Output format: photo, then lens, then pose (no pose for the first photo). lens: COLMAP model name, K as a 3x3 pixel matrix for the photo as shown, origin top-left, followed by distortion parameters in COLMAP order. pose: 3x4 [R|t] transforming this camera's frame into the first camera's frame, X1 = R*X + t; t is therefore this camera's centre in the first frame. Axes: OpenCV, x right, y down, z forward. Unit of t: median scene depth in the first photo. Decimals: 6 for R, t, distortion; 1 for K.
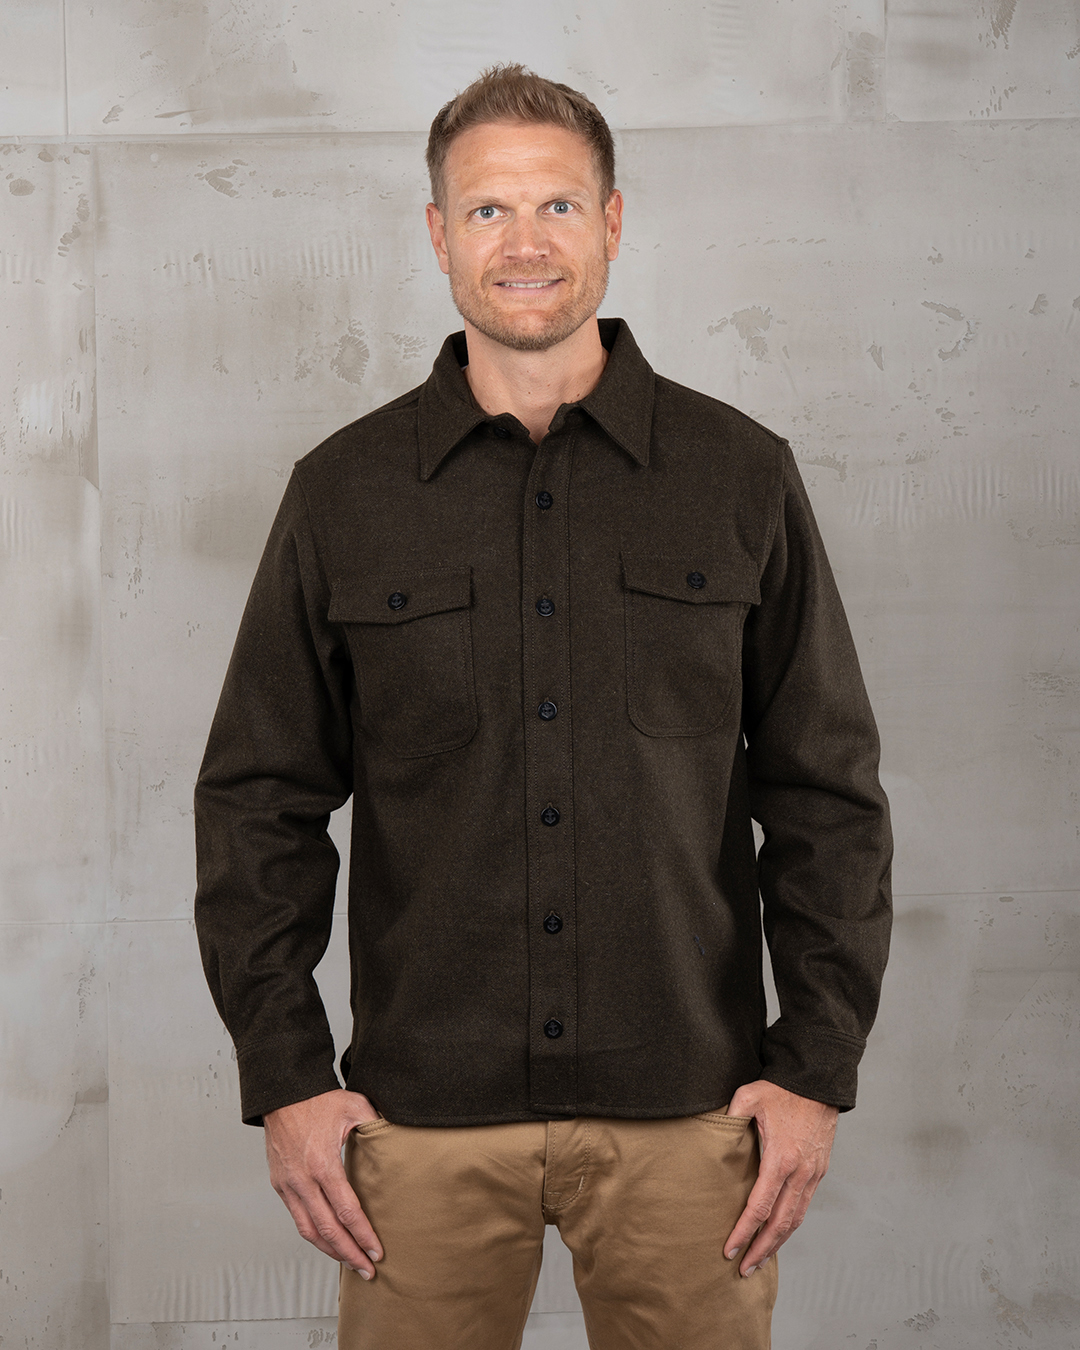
lens RADIAL K [[4250.6, 0, 534.9], [0, 4250.6, 674.9], [0, 0, 1]] dist [0.040864, 0.000000]
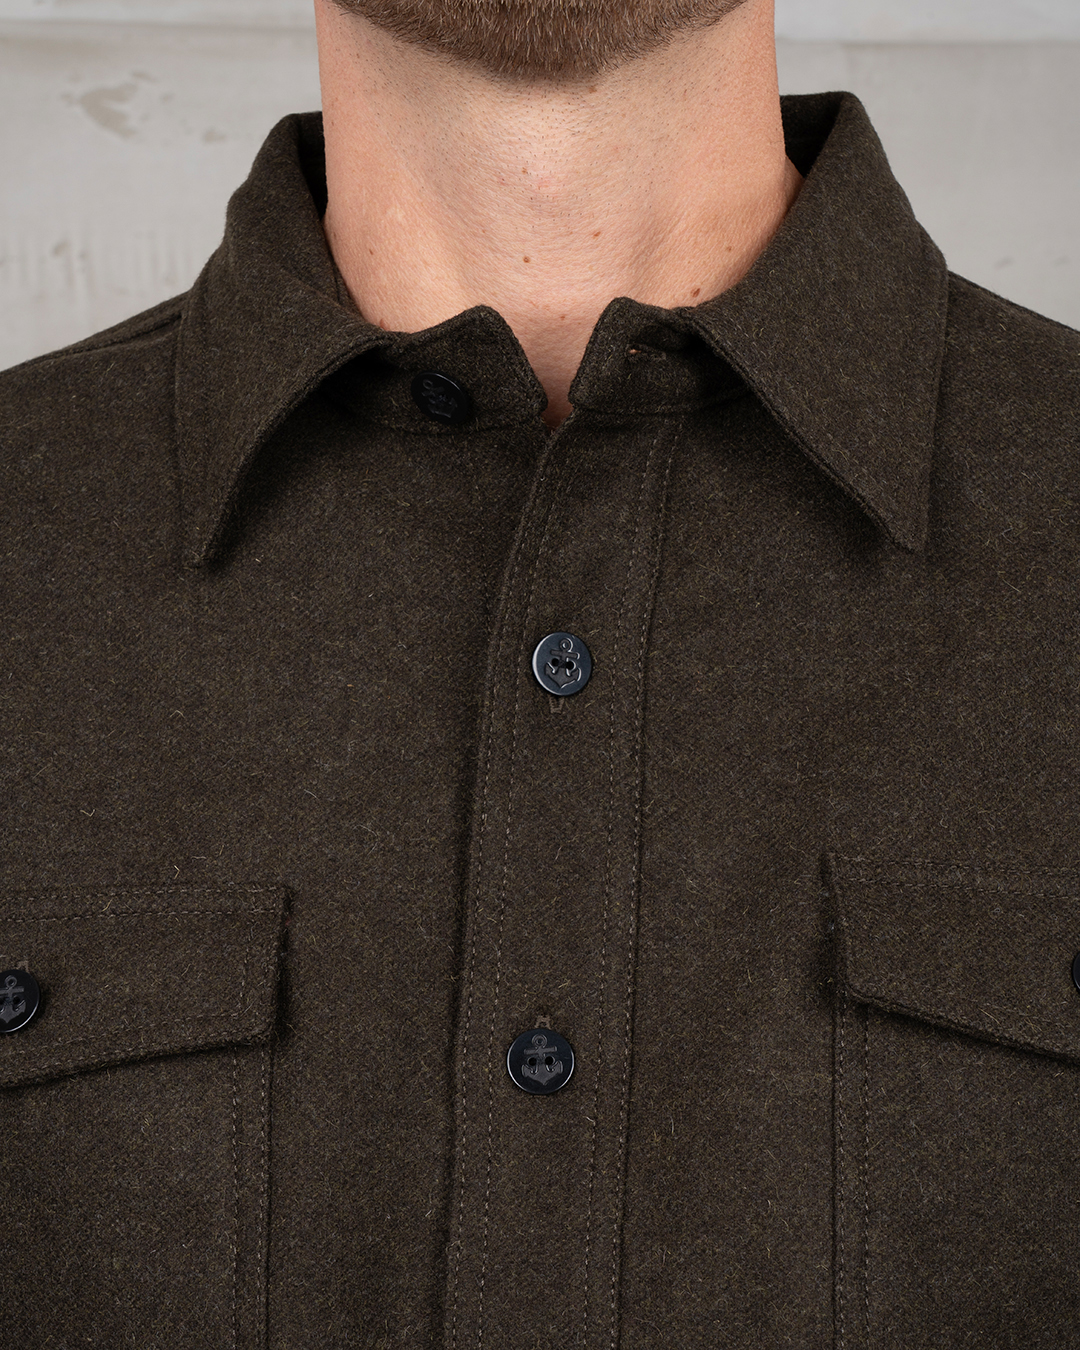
lens RADIAL K [[4250.6, 0, 545.4], [0, 4250.6, 674.9], [0, 0, 1]] dist [0.040864, 0.000000]
pose [[0.998493, 0.032164, -0.044473, 0.008866], [-0.034563, 0.997928, -0.054273, -0.016056], [0.042635, 0.055728, 0.997535, 0.462040]]
